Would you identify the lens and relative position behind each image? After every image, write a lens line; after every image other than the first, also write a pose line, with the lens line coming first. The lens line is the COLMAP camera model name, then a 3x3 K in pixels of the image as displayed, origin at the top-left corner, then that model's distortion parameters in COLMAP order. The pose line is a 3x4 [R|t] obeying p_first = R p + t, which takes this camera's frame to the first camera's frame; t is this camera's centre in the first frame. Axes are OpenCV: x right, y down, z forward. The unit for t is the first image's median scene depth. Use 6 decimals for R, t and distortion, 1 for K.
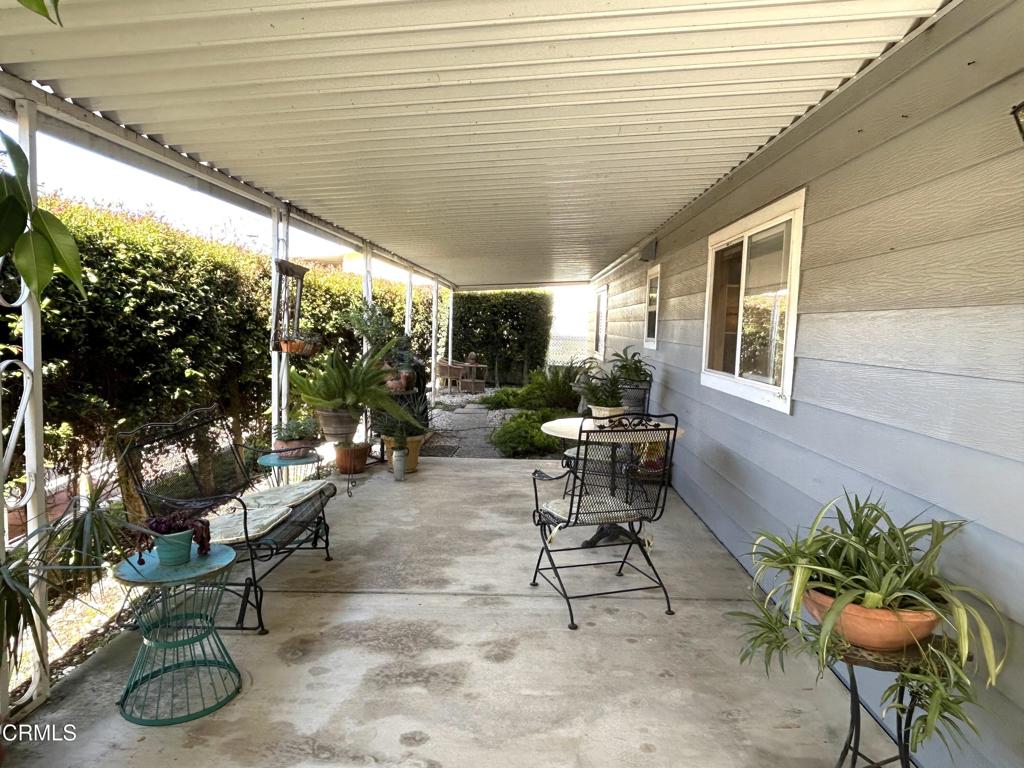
lens RADIAL K [[656.4, 0, 516.0], [0, 656.4, 380.6], [0, 0, 1]] dist [-0.007691, -0.003743]
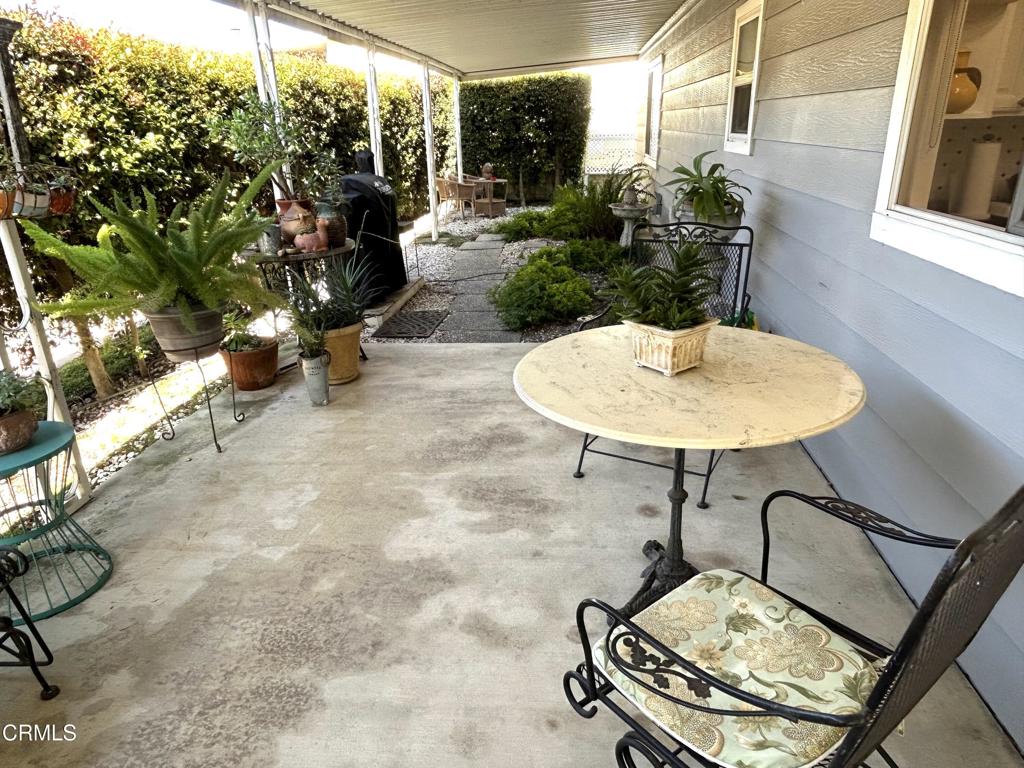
lens RADIAL K [[656.4, 0, 516.0], [0, 656.4, 380.6], [0, 0, 1]] dist [-0.007691, -0.003743]
pose [[0.996444, -0.028056, -0.079454, 0.029074], [0.049523, 0.957889, 0.282836, -0.018199], [0.068173, -0.285764, 0.955872, 0.226776]]
